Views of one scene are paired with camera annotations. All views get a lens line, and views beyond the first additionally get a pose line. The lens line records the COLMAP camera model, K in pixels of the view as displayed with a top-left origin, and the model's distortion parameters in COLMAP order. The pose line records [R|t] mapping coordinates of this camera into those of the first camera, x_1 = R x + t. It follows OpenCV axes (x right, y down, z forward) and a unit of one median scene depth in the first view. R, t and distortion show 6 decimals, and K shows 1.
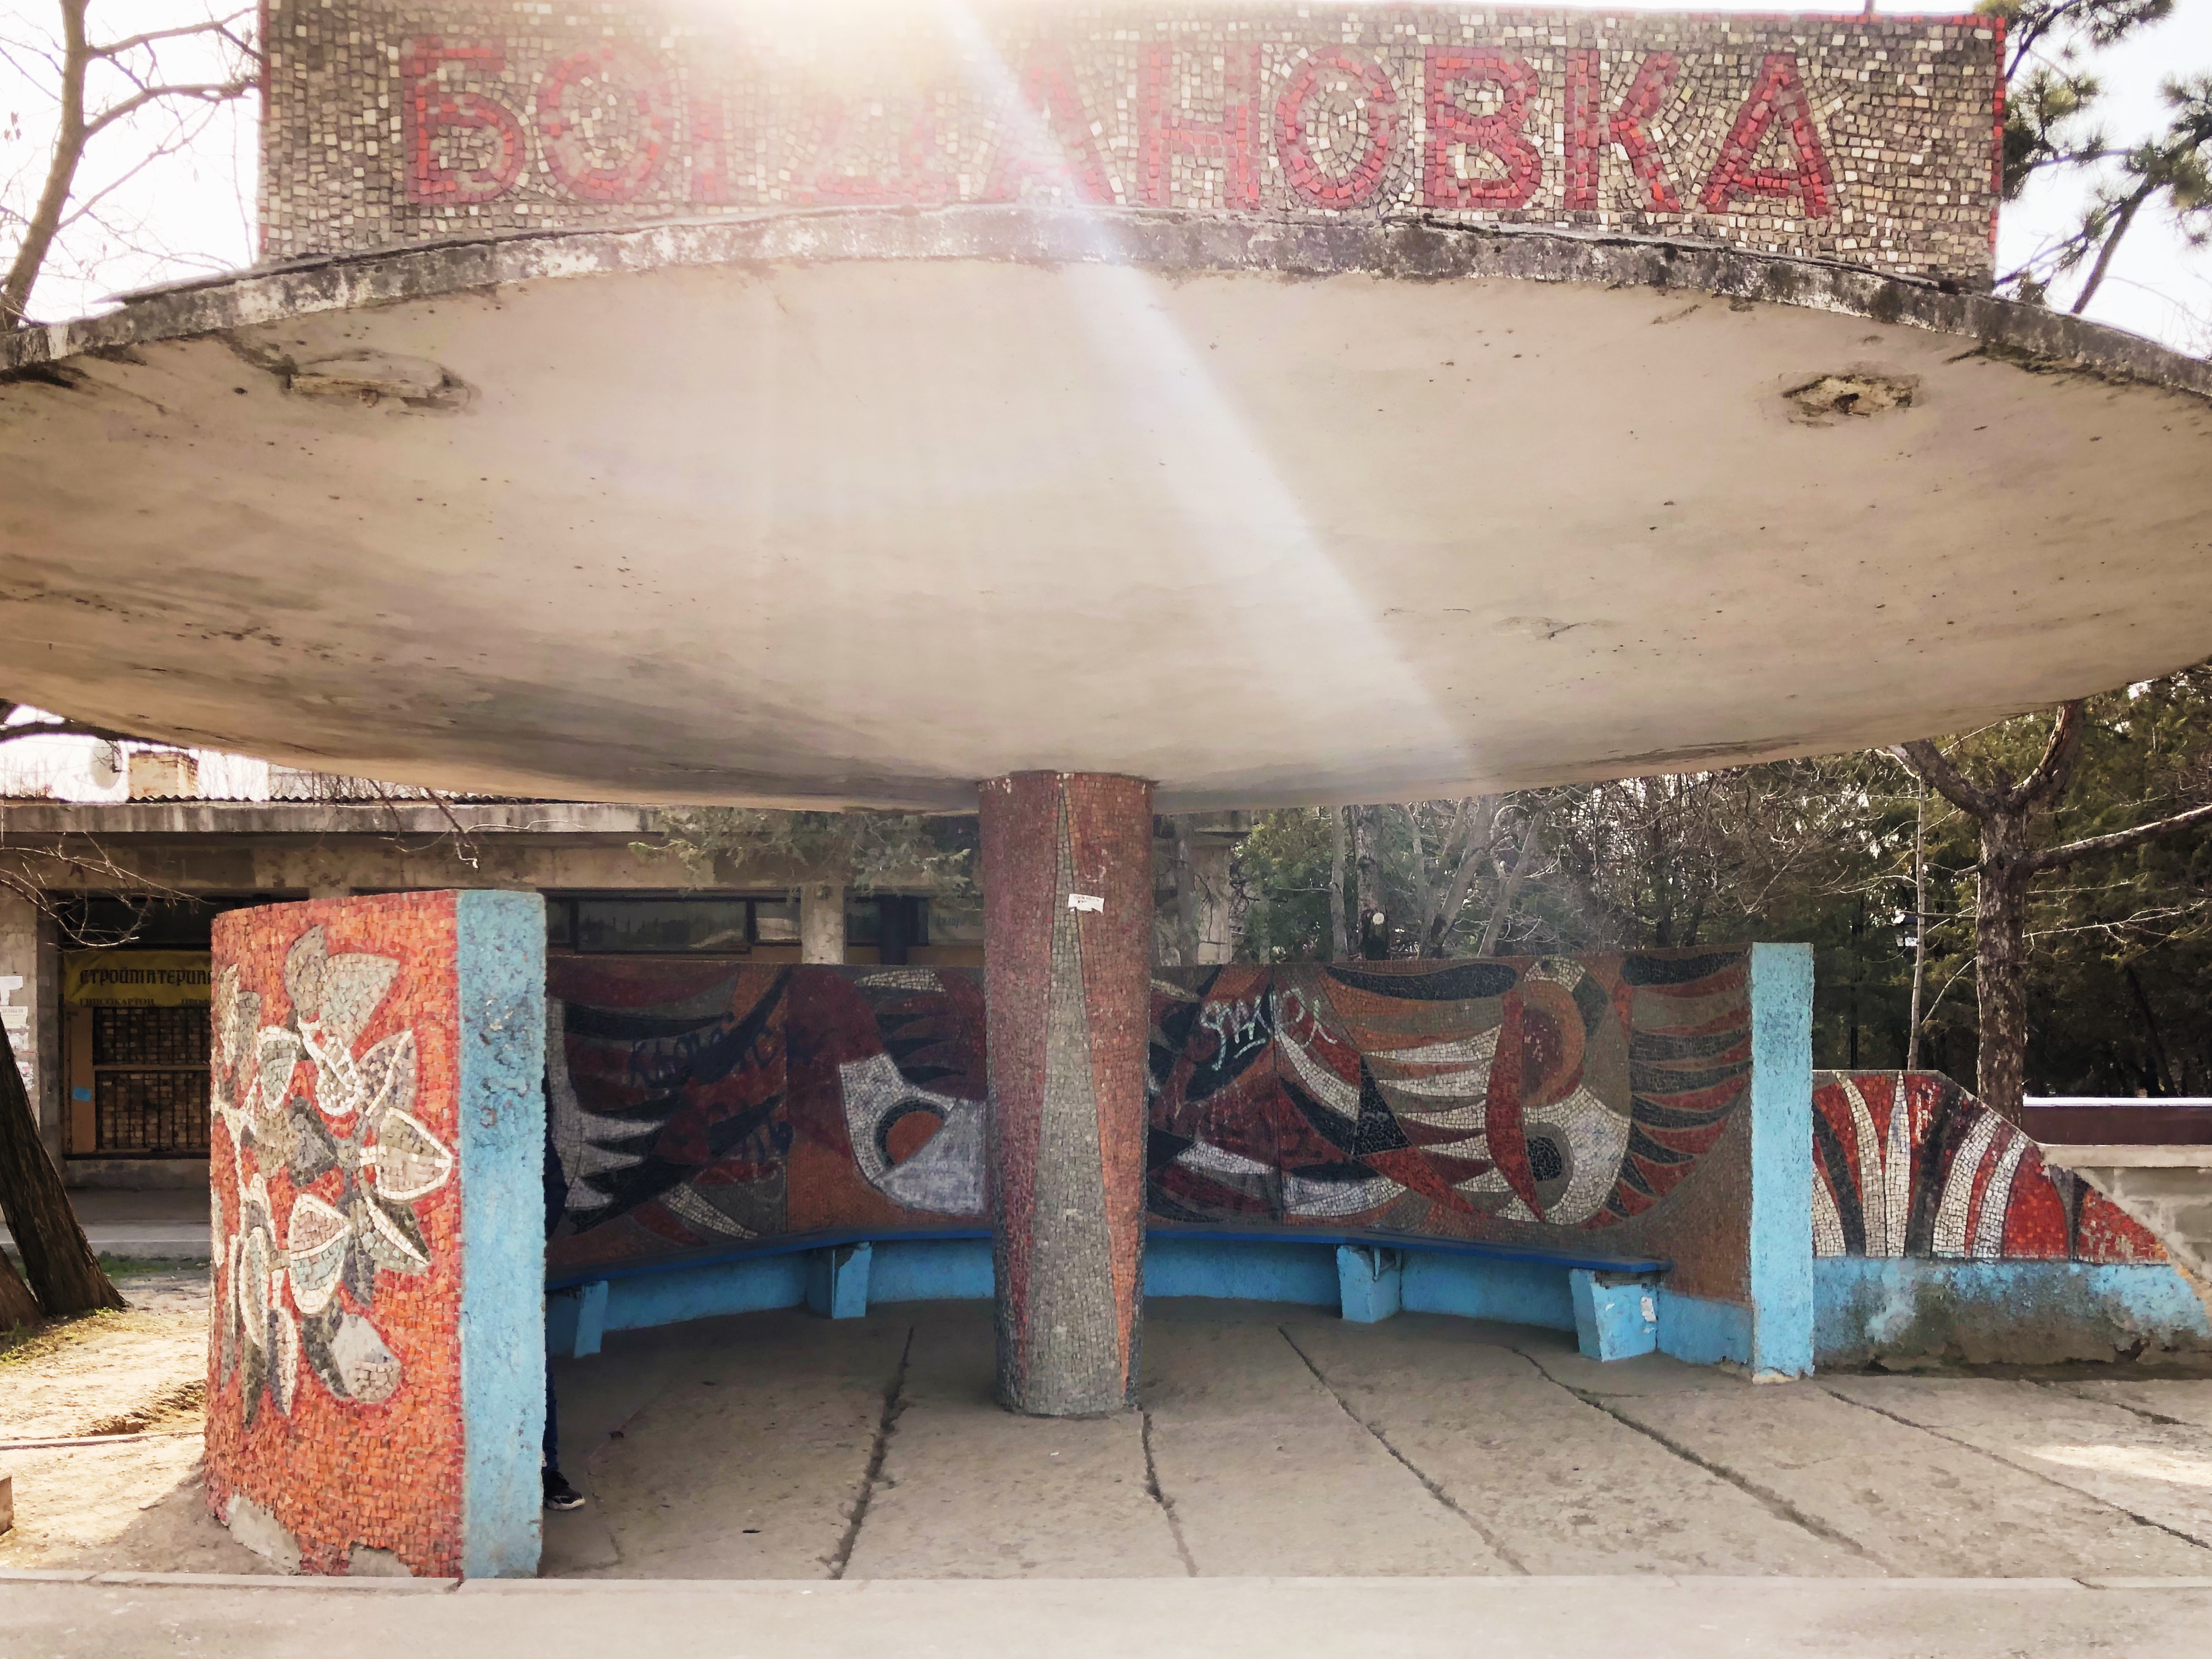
lens RADIAL K [[1932.4, 0, 1010.2], [0, 1932.4, 1043.5], [0, 0, 1]] dist [0.007756, -0.017019]
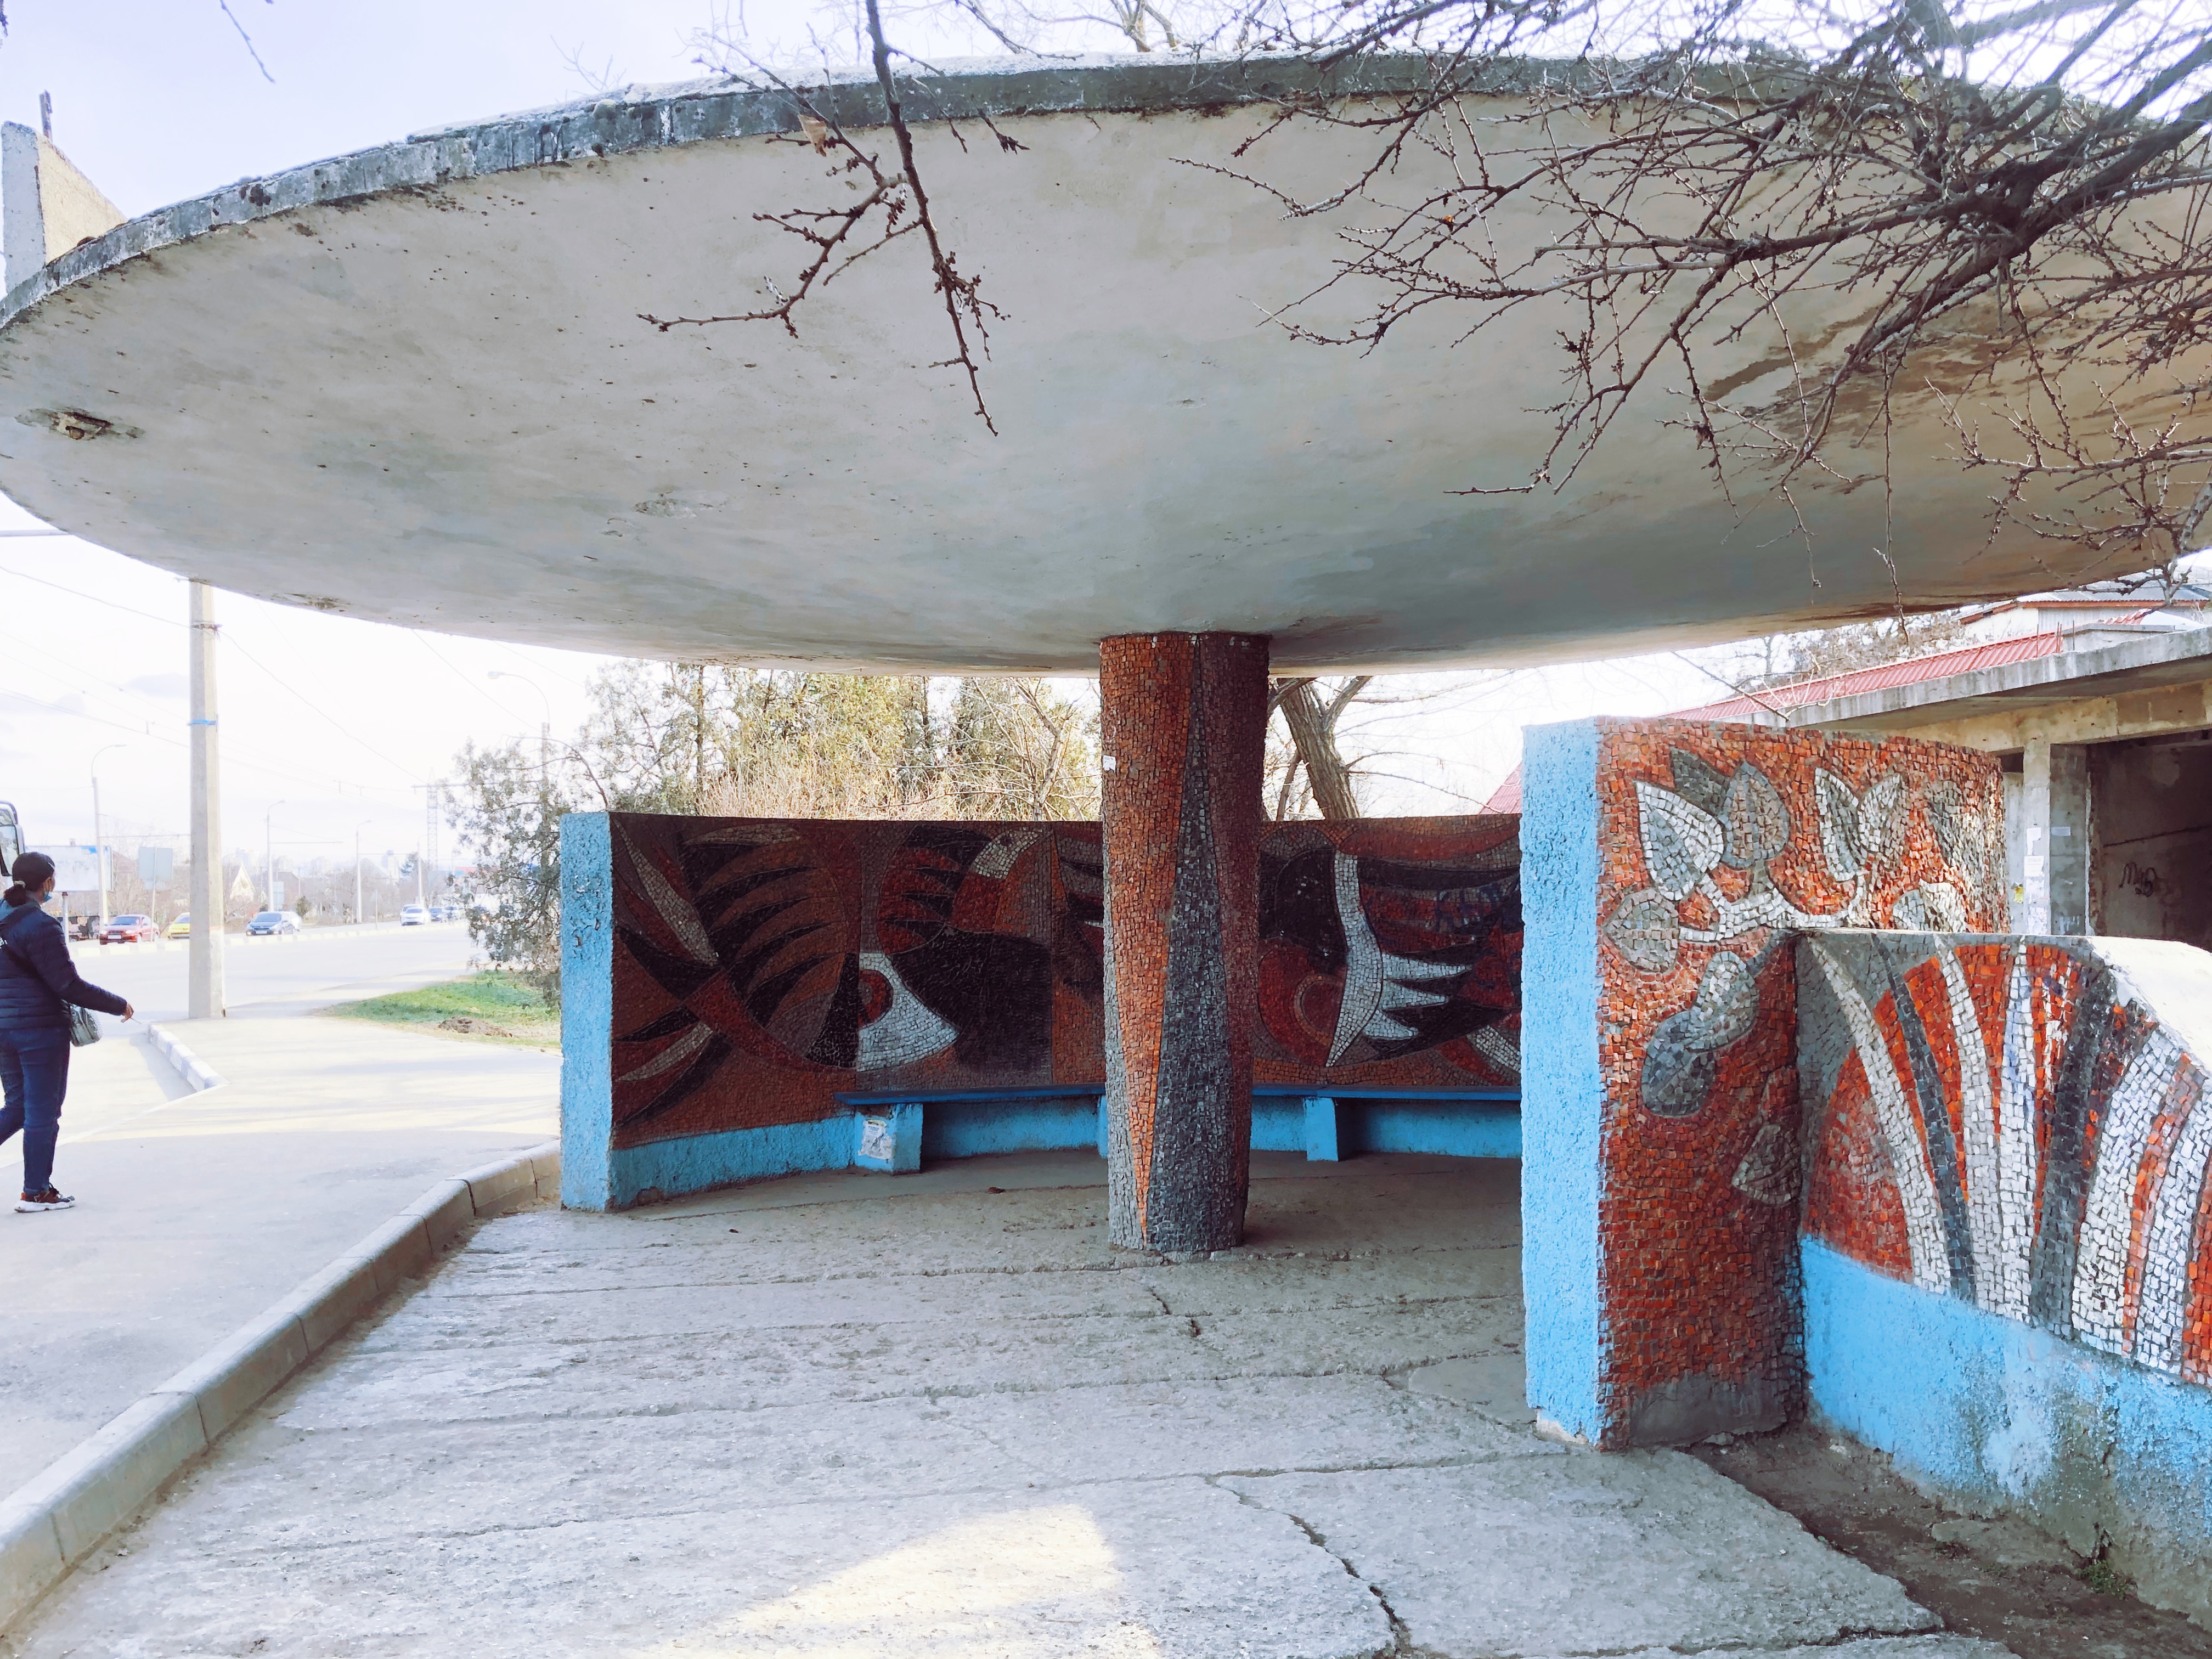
lens RADIAL K [[1839.8, 0, 1106.0], [0, 1839.8, 829.5], [0, 0, 1]] dist [0.009683, -0.000982]
pose [[0.179605, -0.041493, -0.982863, 0.877535], [0.007300, 0.999139, -0.040846, 0.004591], [0.983712, 0.000162, 0.179753, 0.692145]]
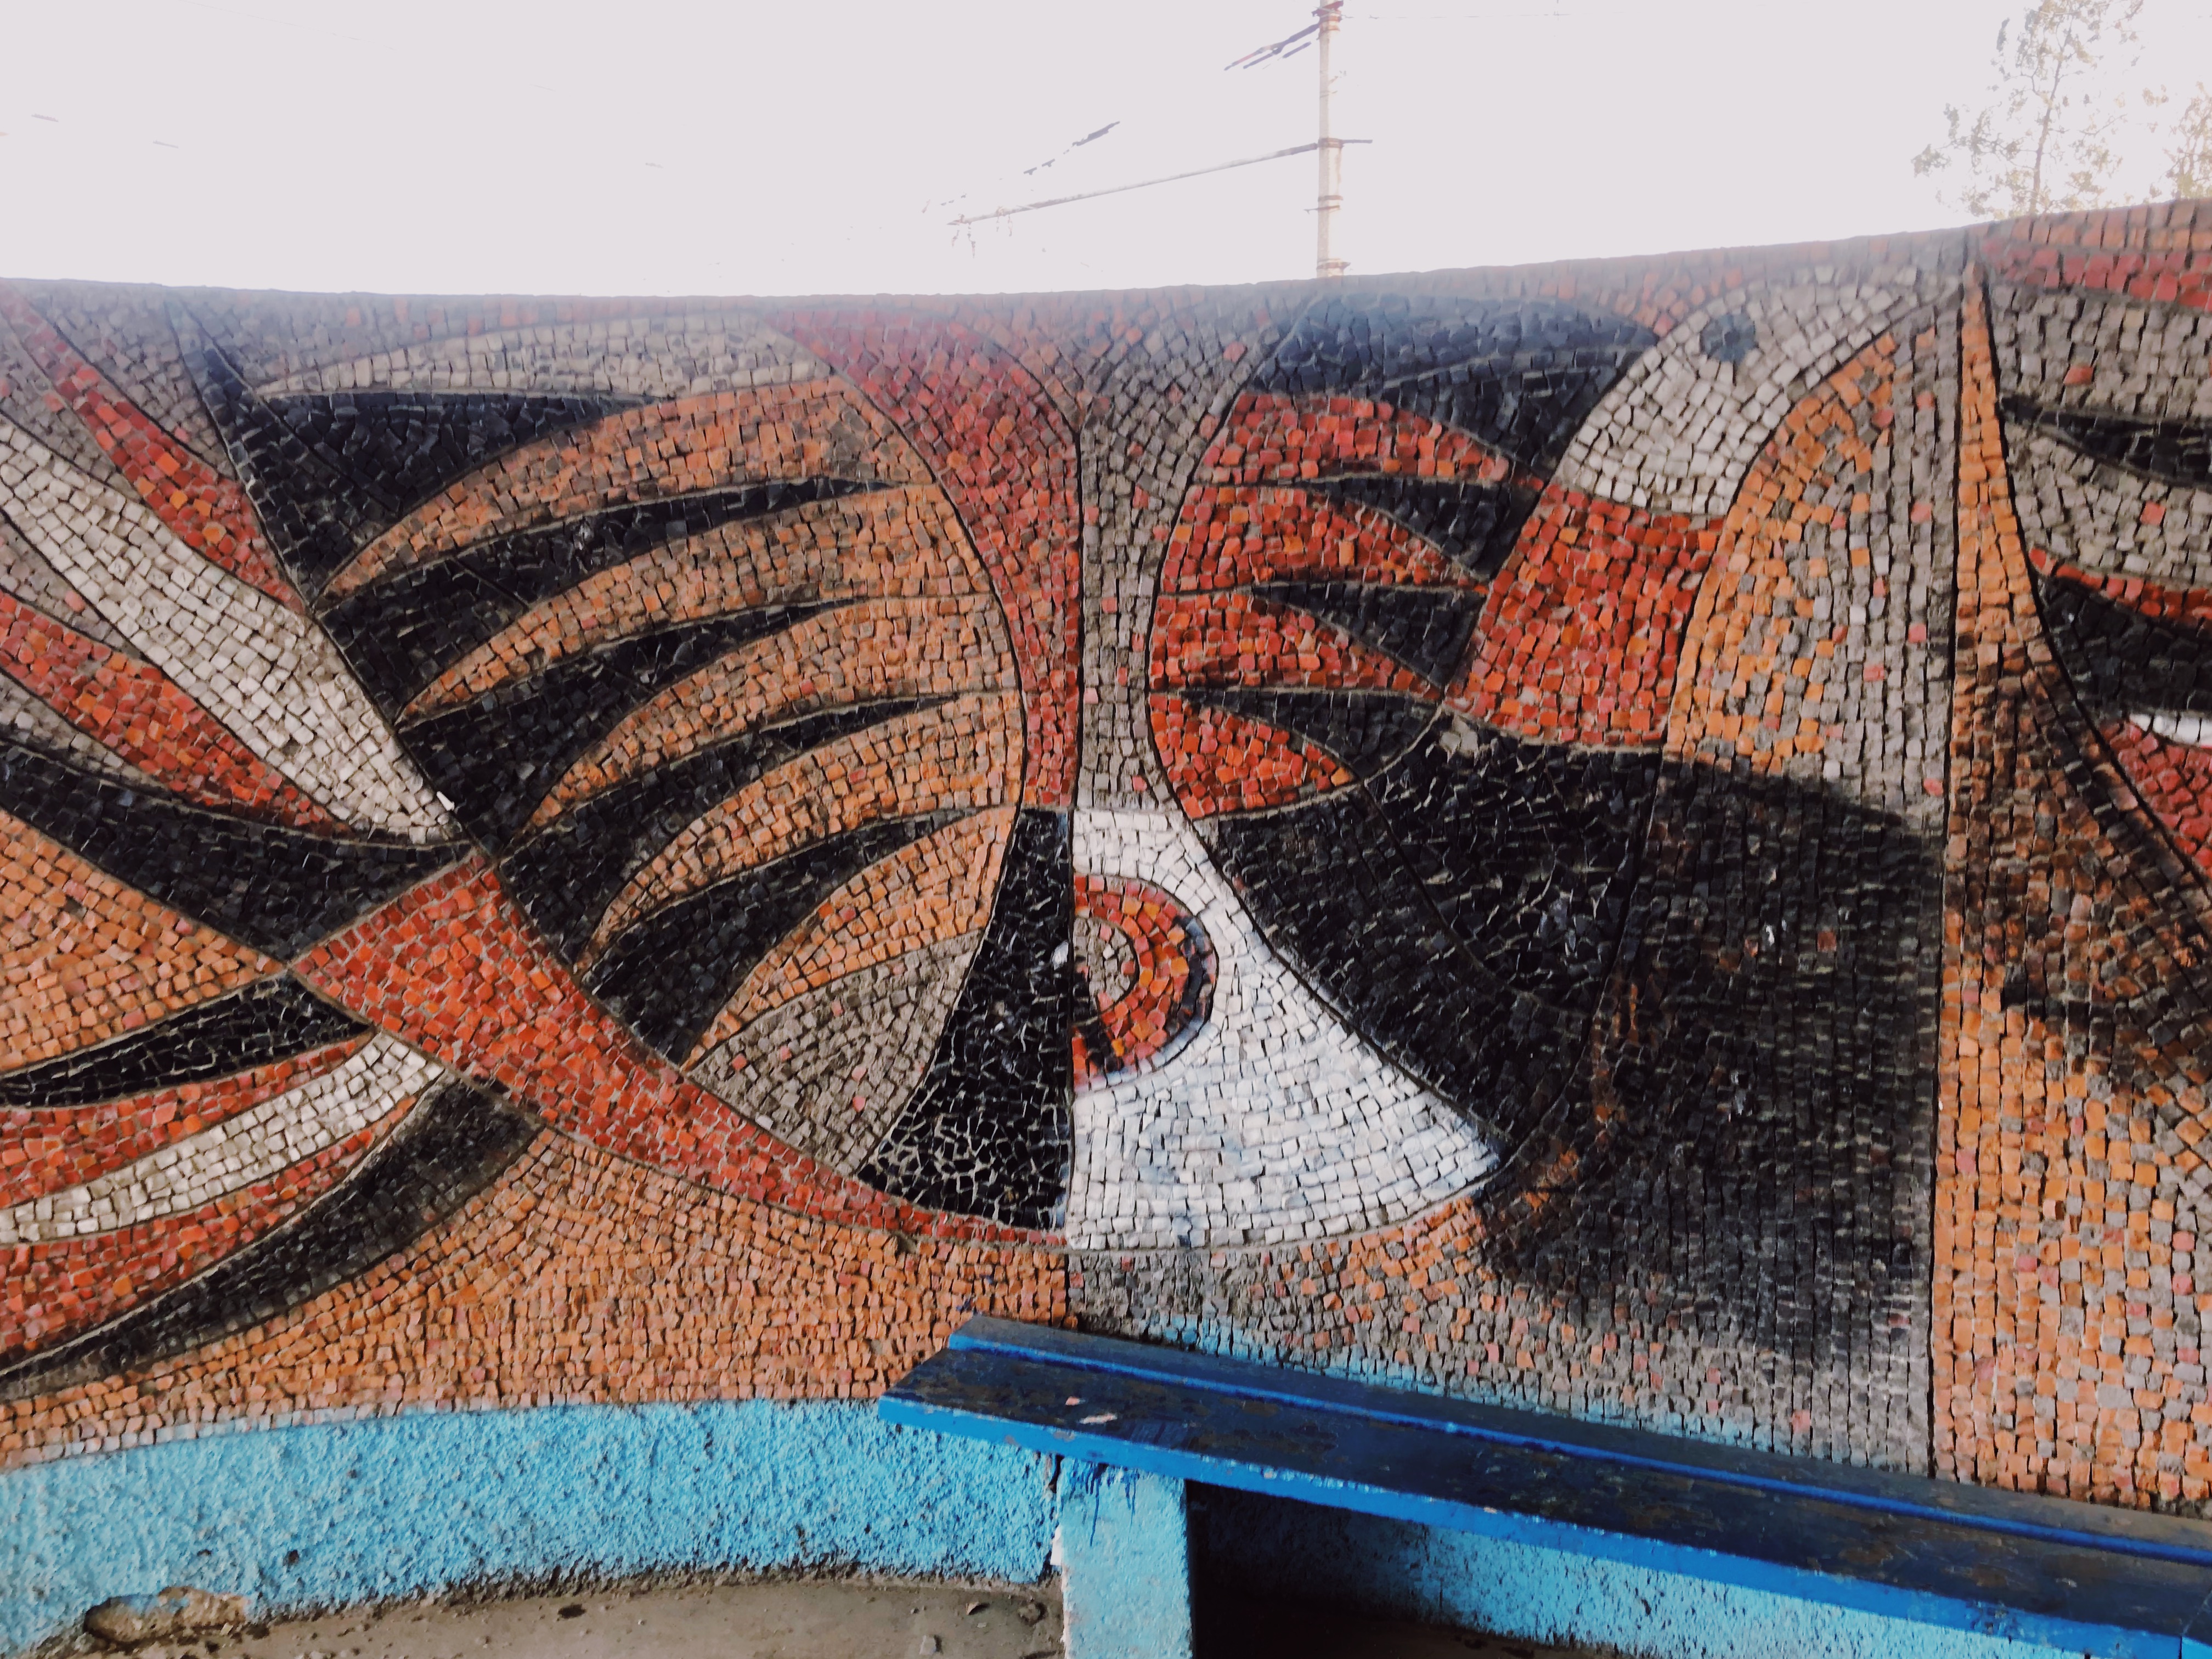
lens RADIAL K [[1839.8, 0, 1106.0], [0, 1839.8, 829.5], [0, 0, 1]] dist [0.009683, -0.000982]
pose [[-0.558878, 0.094722, -0.823822, -0.025664], [0.001890, 0.993598, 0.112960, 0.002975], [0.829248, 0.061574, -0.555479, 0.915009]]
